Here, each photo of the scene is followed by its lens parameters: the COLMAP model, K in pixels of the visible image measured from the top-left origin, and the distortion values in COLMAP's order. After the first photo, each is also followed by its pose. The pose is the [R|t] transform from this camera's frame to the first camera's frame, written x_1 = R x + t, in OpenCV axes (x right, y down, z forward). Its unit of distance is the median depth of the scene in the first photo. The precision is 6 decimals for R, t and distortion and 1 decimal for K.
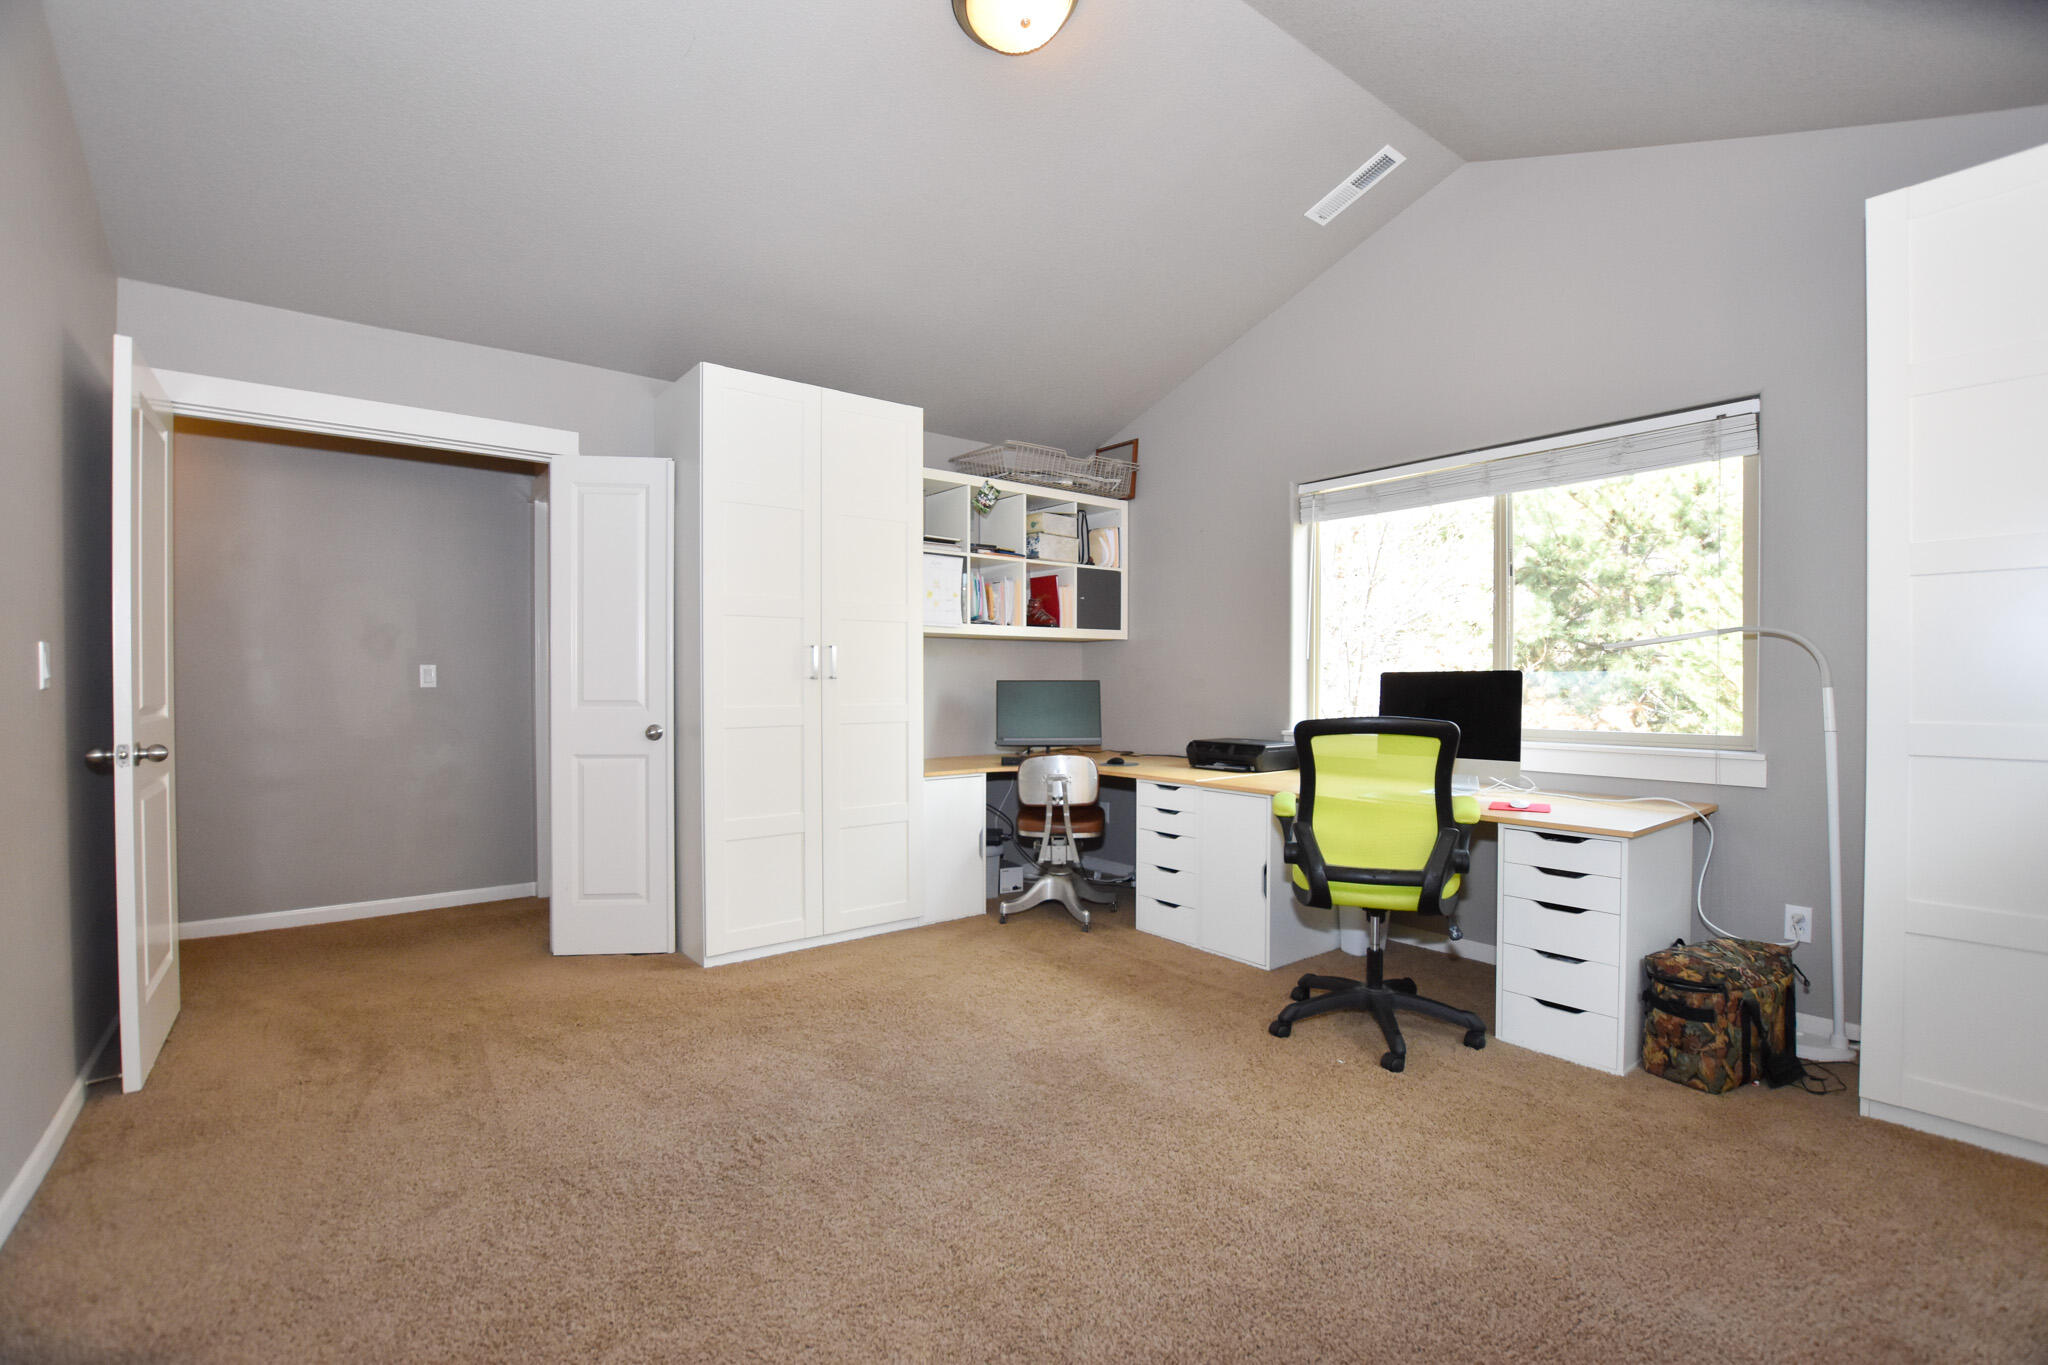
lens RADIAL K [[919.7, 0, 1021.4], [0, 919.7, 690.4], [0, 0, 1]] dist [-0.045962, 0.009775]
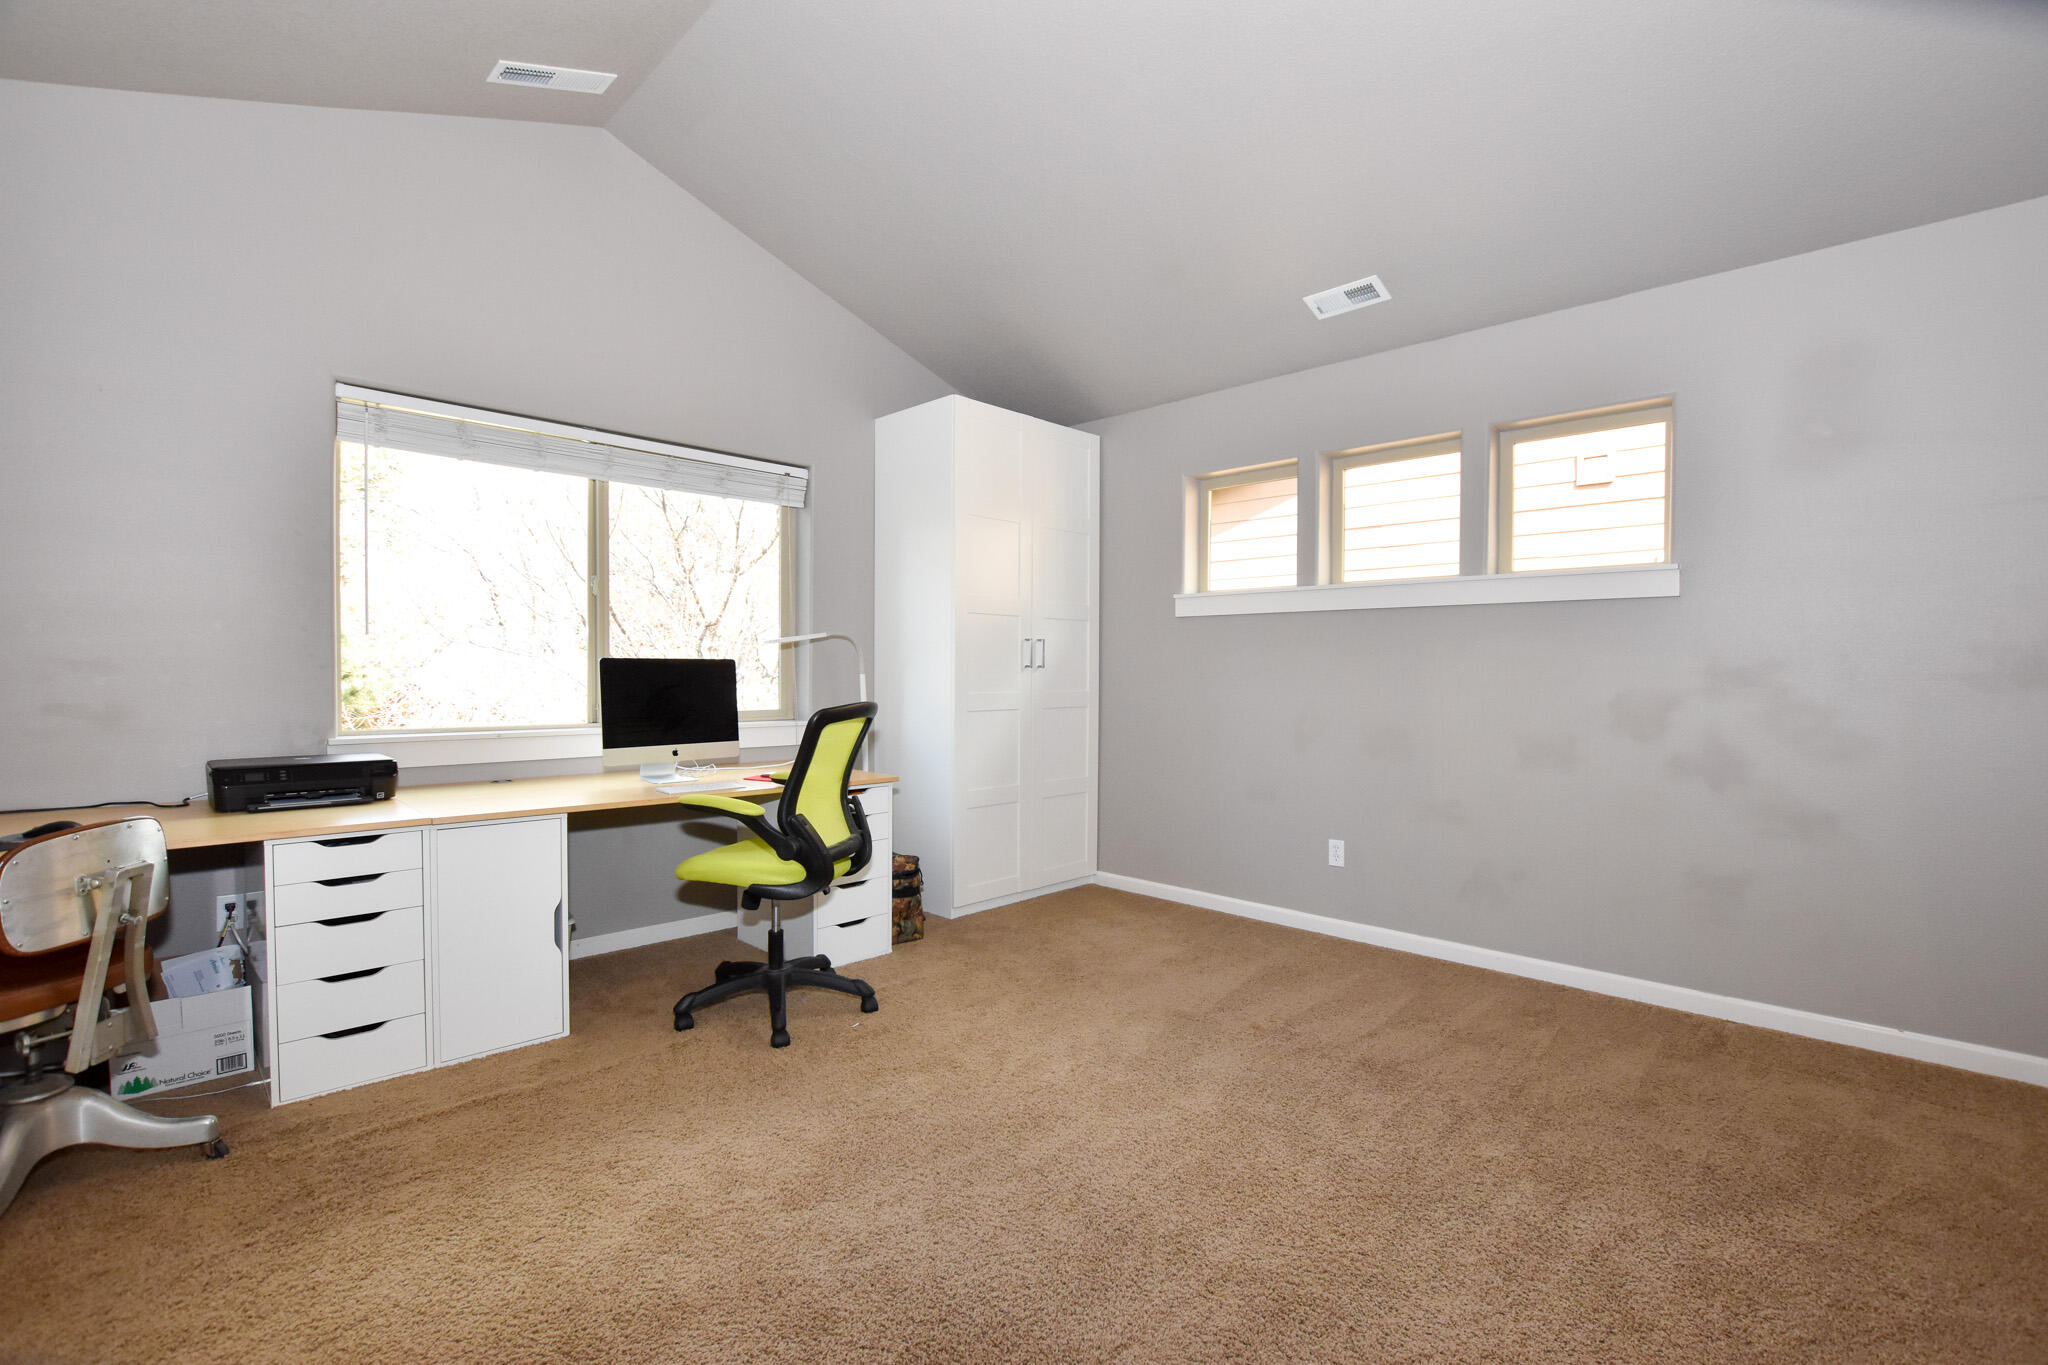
lens RADIAL K [[901.8, 0, 1024.0], [0, 901.8, 682.5], [0, 0, 1]] dist [-0.042412, -0.000025]
pose [[-0.136513, -0.014596, 0.990531, -0.509616], [-0.000913, 0.999893, 0.014608, -0.008448], [-0.990638, 0.001089, -0.136511, 0.682410]]
